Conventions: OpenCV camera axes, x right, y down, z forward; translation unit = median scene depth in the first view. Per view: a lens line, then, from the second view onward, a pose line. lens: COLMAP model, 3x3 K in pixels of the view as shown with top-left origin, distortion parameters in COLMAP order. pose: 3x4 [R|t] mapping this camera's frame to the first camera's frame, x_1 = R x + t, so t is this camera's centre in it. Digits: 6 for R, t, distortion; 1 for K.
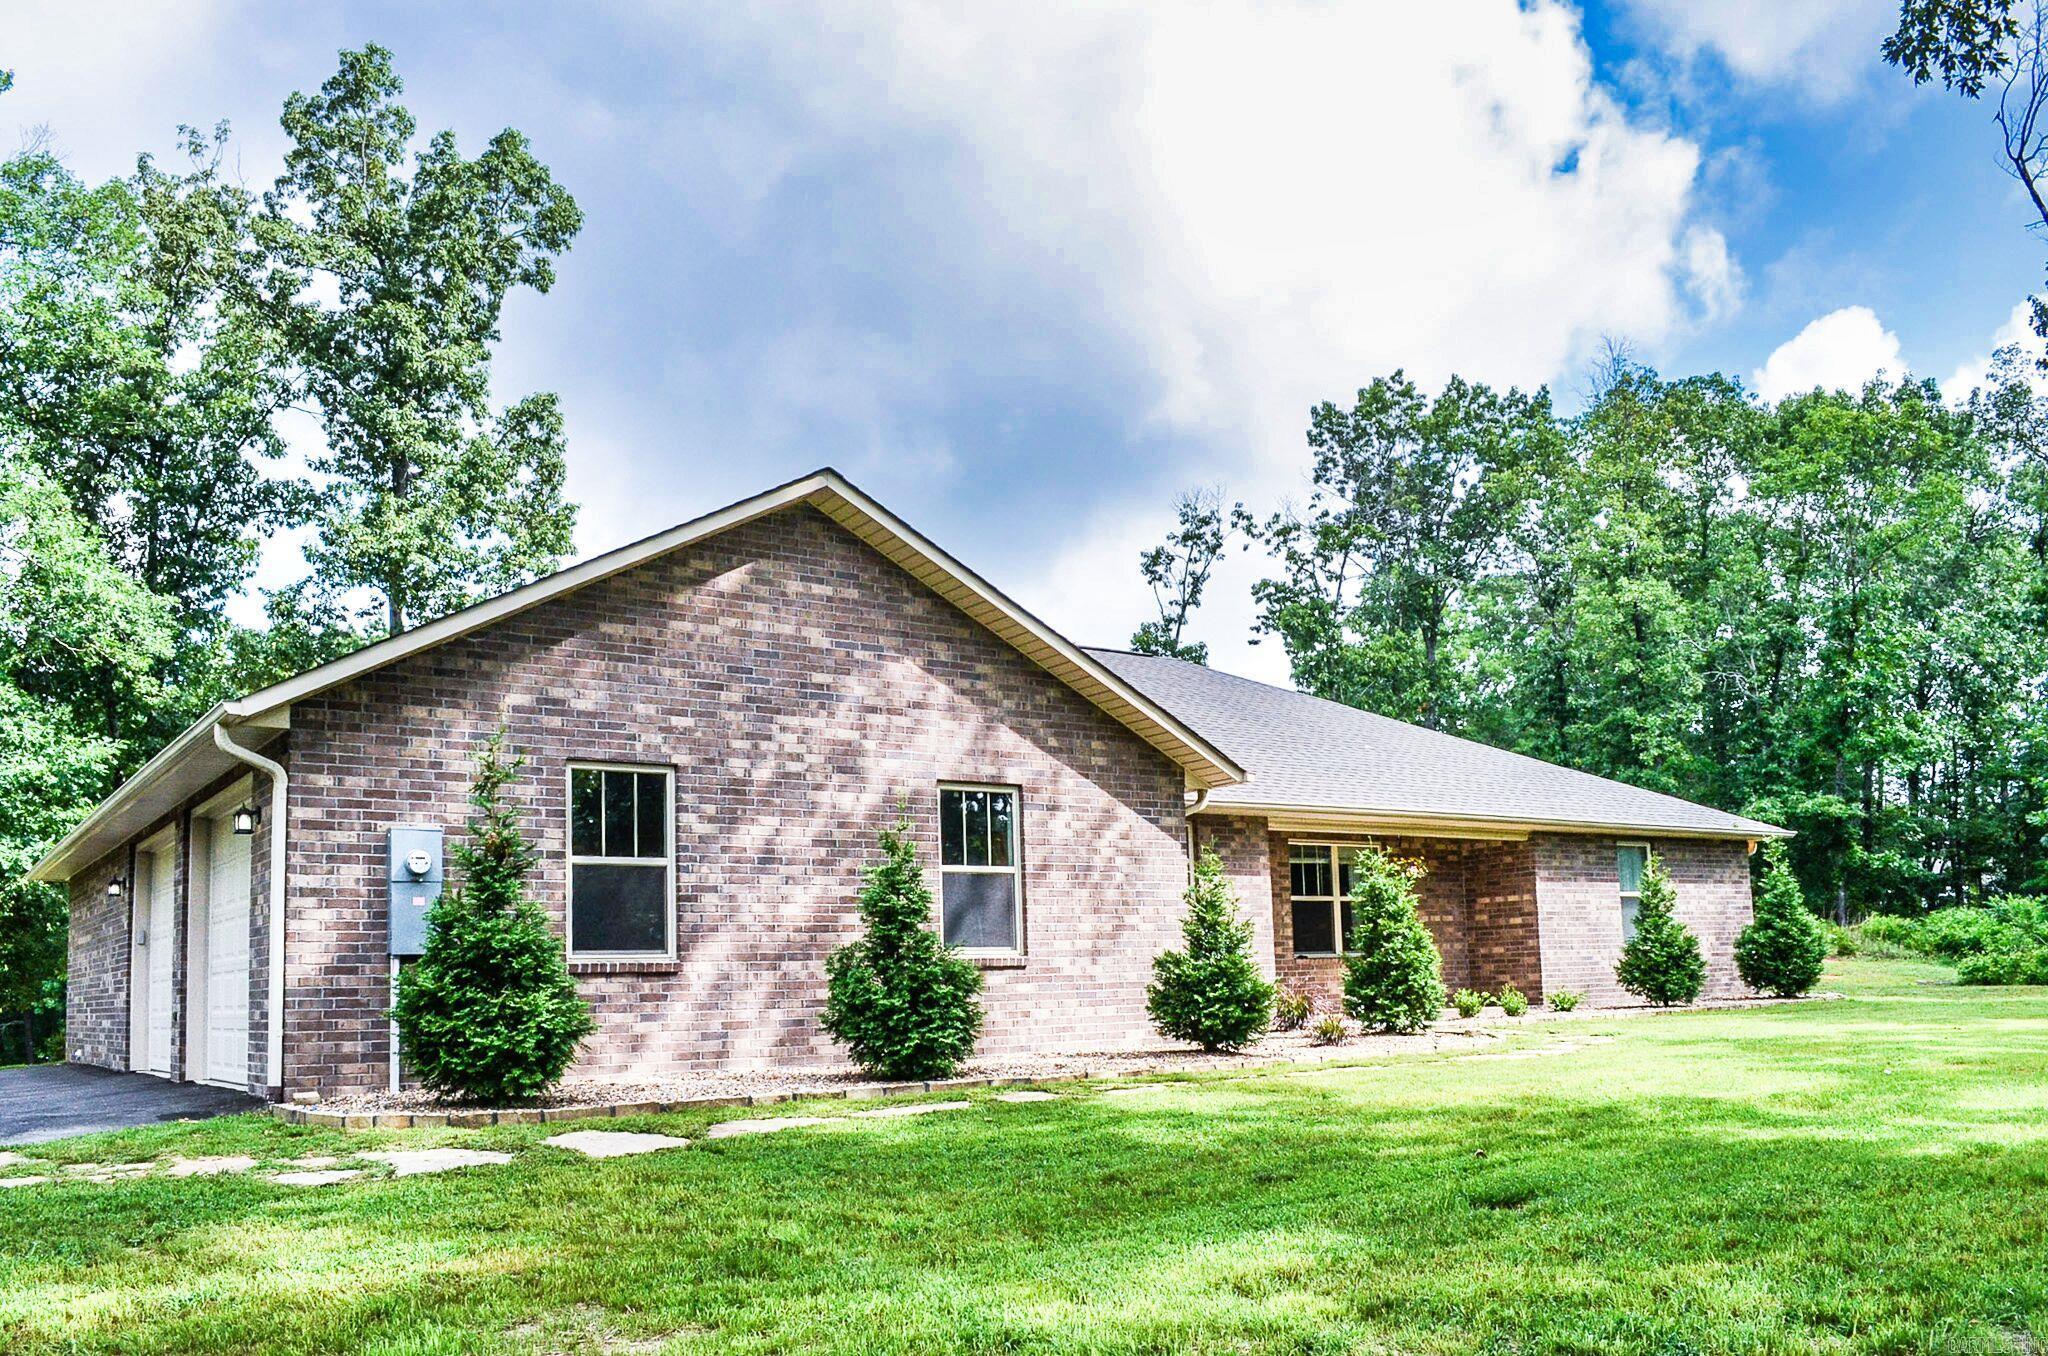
lens RADIAL K [[1669.6, 0, 981.5], [0, 1669.6, 687.2], [0, 0, 1]] dist [-0.083584, -0.004109]
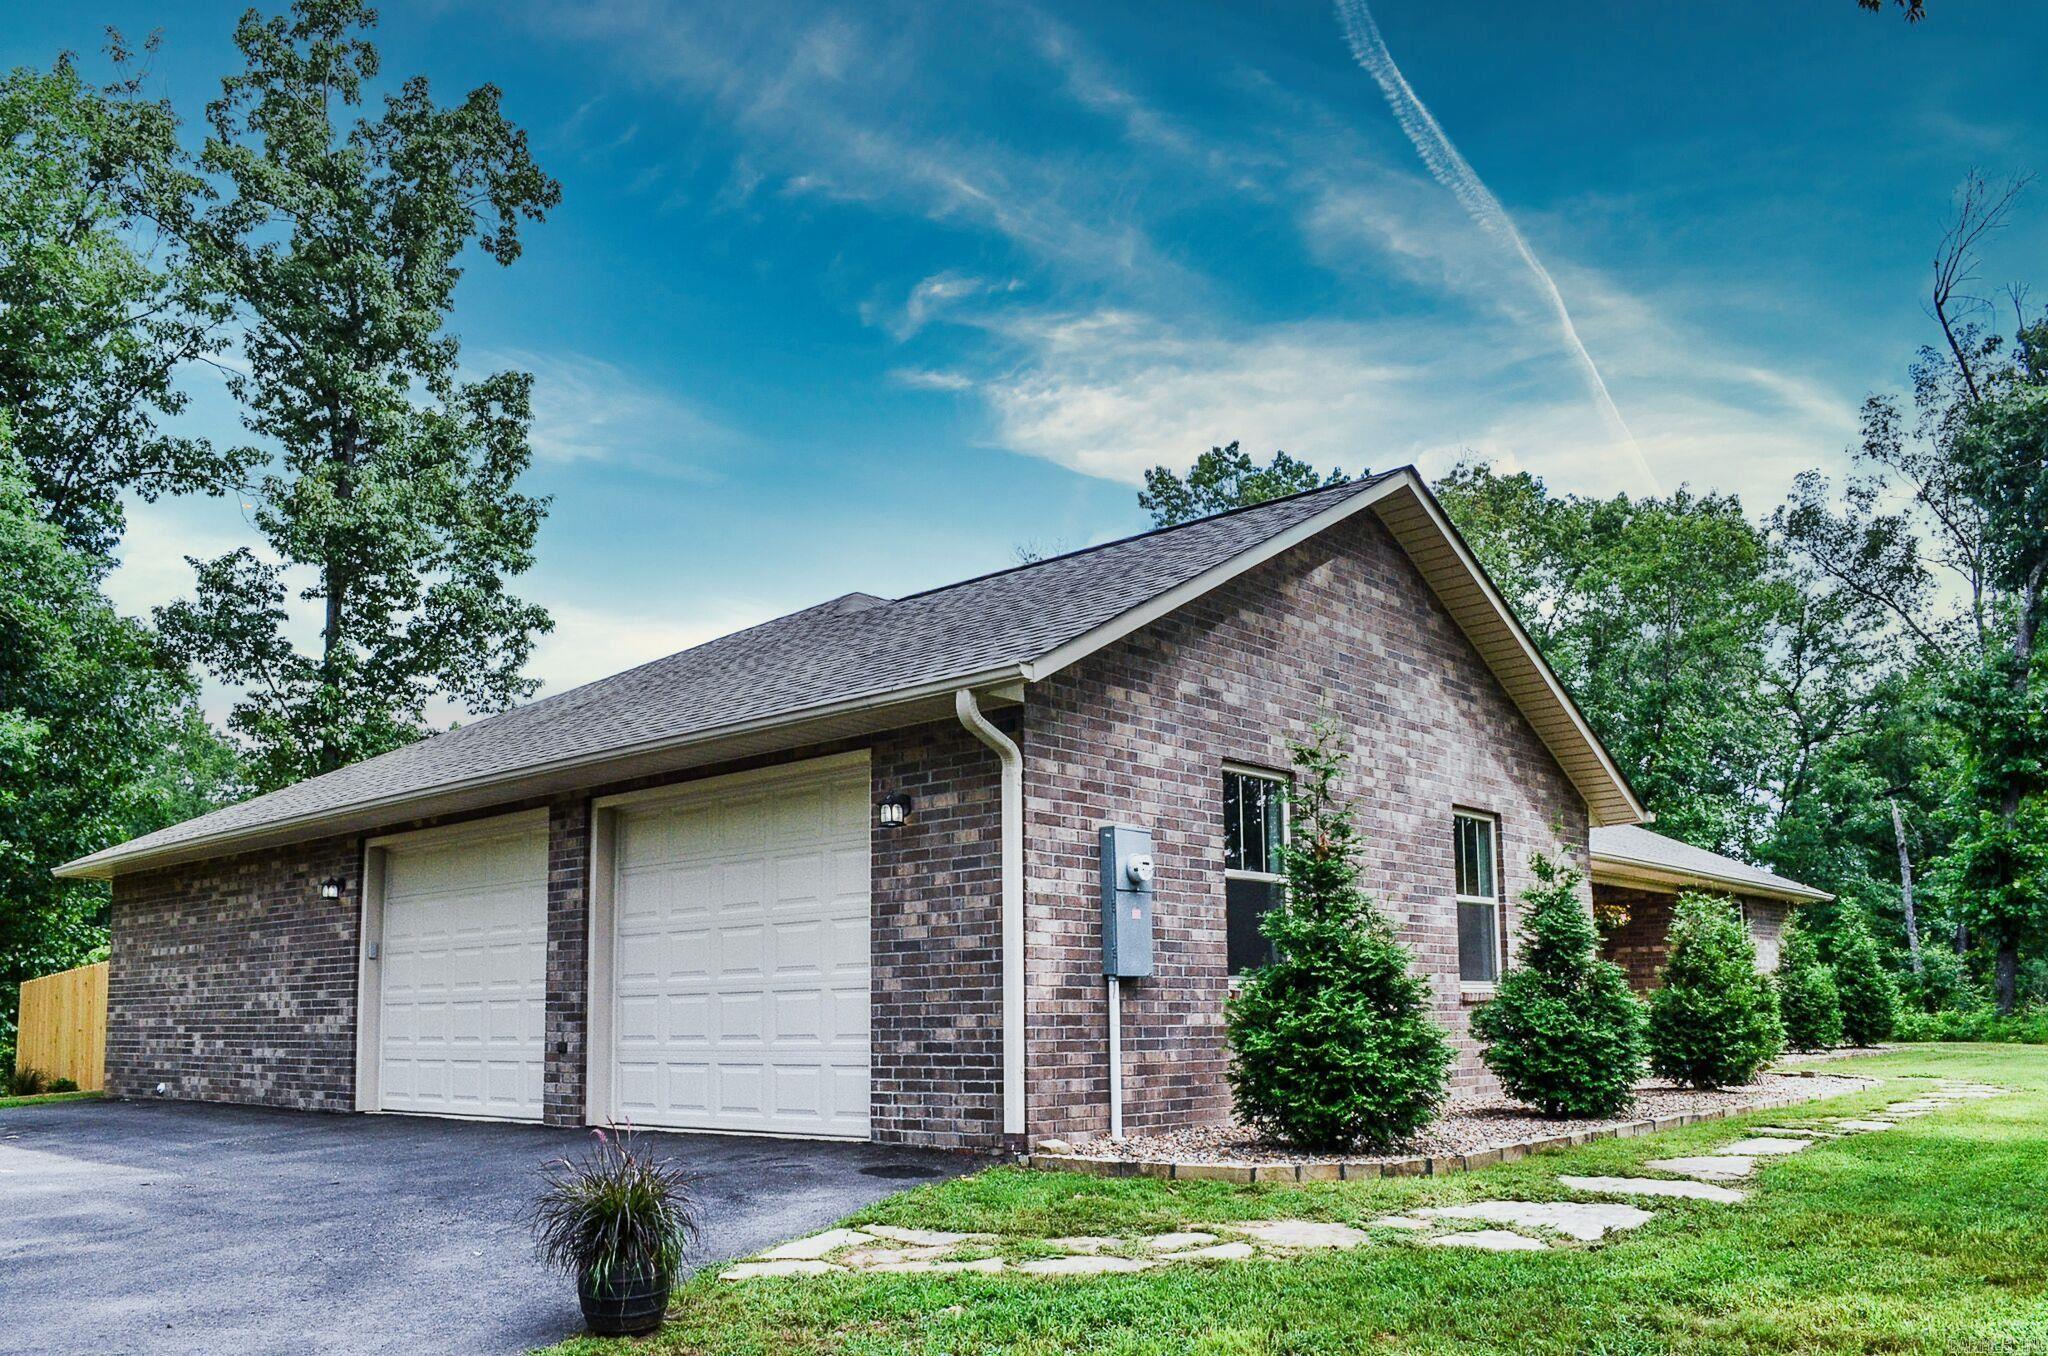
lens RADIAL K [[1642.1, 0, 1018.5], [0, 1642.1, 719.3], [0, 0, 1]] dist [-0.090384, 0.000102]
pose [[0.971226, 0.061473, 0.230091, -0.494155], [-0.058975, 0.998102, -0.017725, 0.039166], [-0.230744, 0.003645, 0.973008, 0.154428]]
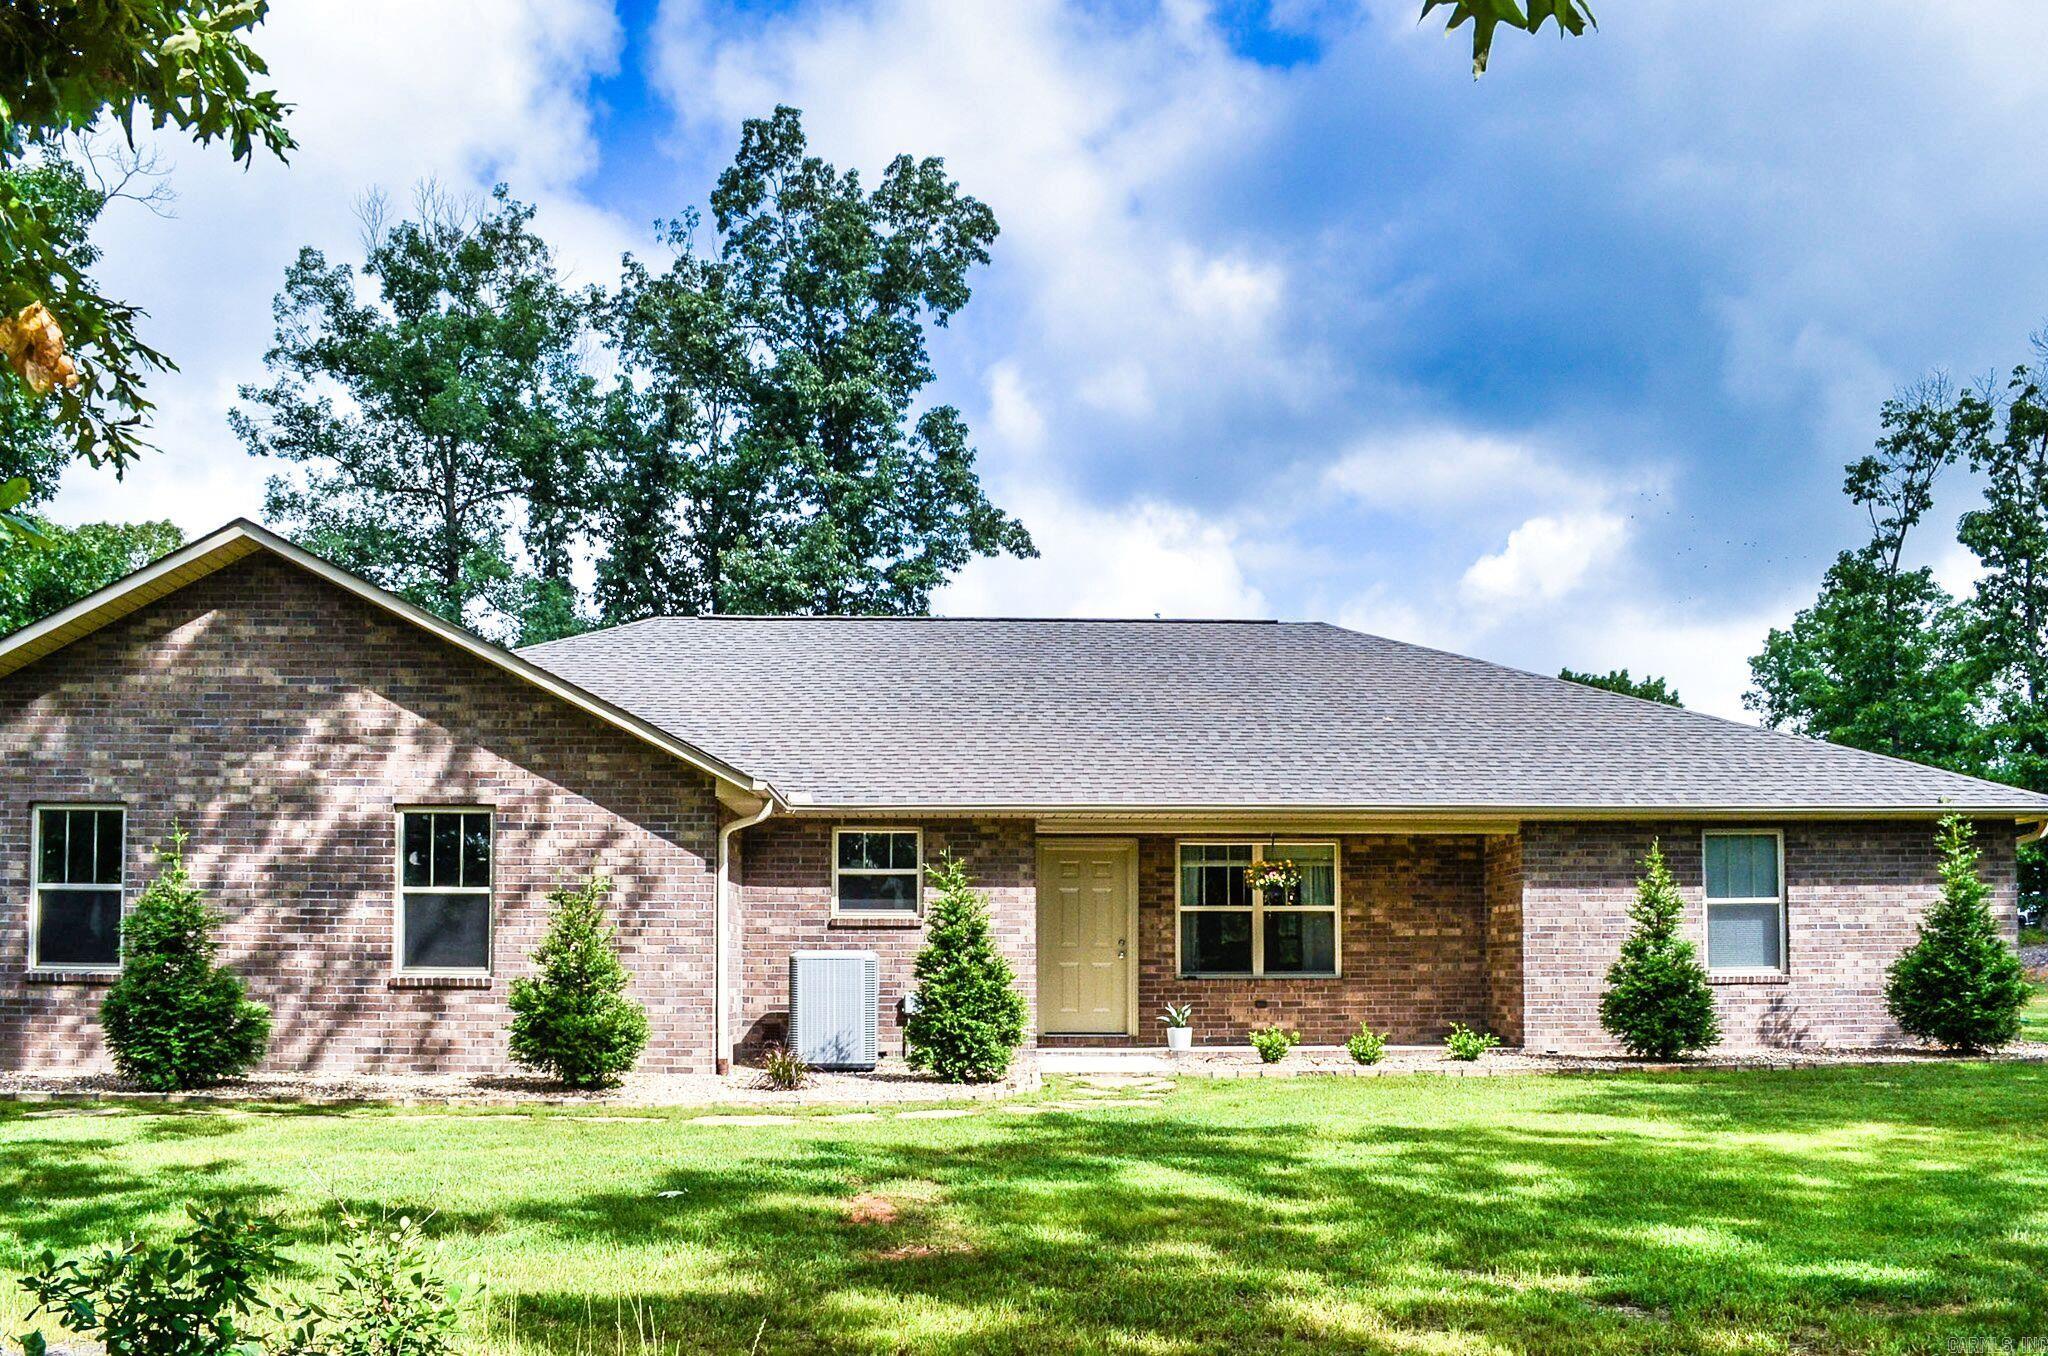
lens RADIAL K [[1705.4, 0, 1022.9], [0, 1705.4, 751.6], [0, 0, 1]] dist [-0.109476, -0.003914]
pose [[0.850255, -0.044519, -0.524486, 0.860242], [0.073202, 0.996735, 0.034066, 0.017071], [0.521257, -0.067358, 0.850738, 0.333685]]
